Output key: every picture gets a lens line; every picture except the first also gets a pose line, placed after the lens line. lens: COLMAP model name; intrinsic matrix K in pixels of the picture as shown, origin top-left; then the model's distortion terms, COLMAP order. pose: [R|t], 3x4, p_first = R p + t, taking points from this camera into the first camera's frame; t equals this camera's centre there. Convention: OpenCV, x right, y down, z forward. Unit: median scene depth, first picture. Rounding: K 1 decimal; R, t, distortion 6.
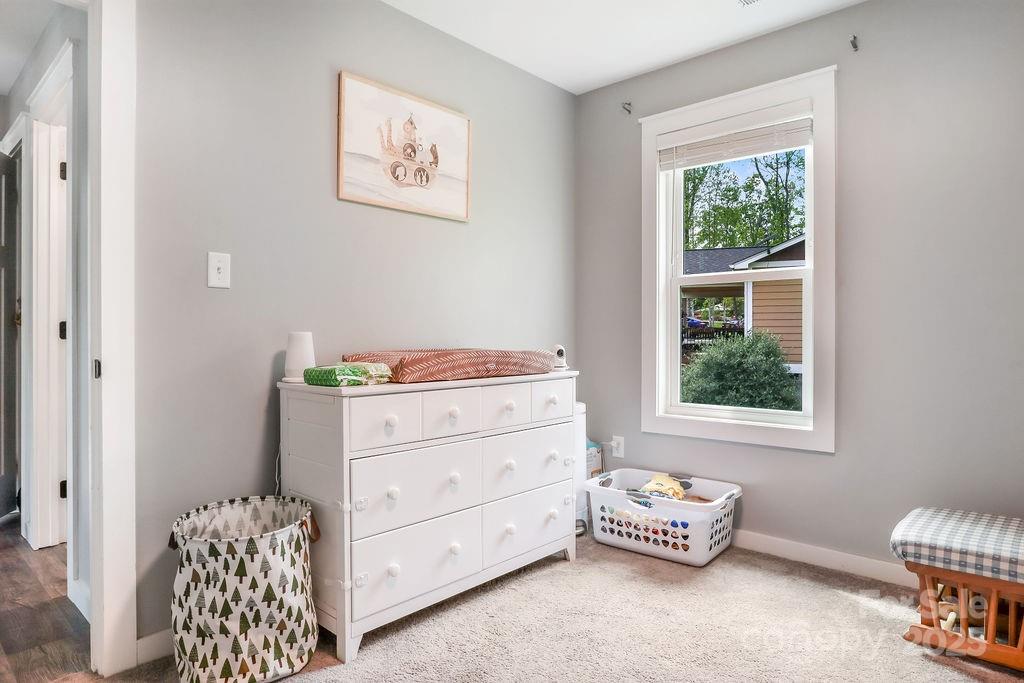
lens RADIAL K [[607.7, 0, 512.2], [0, 607.7, 339.6], [0, 0, 1]] dist [-0.003805, 0.000192]
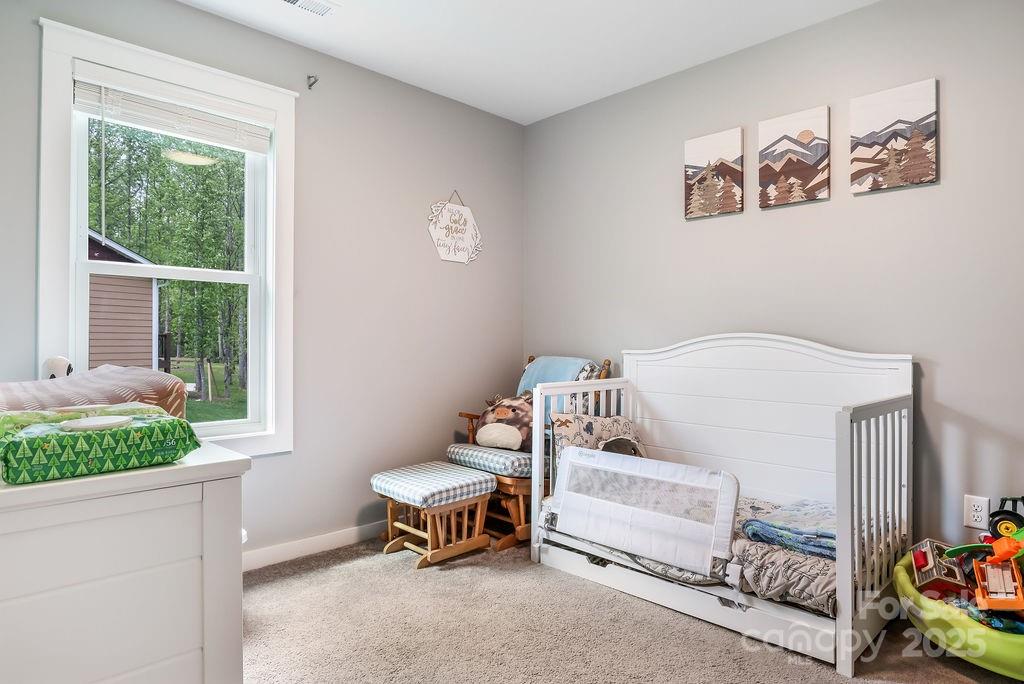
lens RADIAL K [[607.7, 0, 512.2], [0, 607.7, 339.4], [0, 0, 1]] dist [-0.003805, 0.000192]
pose [[0.058849, -0.003865, 0.998259, -0.521077], [0.003704, 0.999986, 0.003653, -0.013485], [-0.998260, 0.003483, 0.058863, 0.548295]]
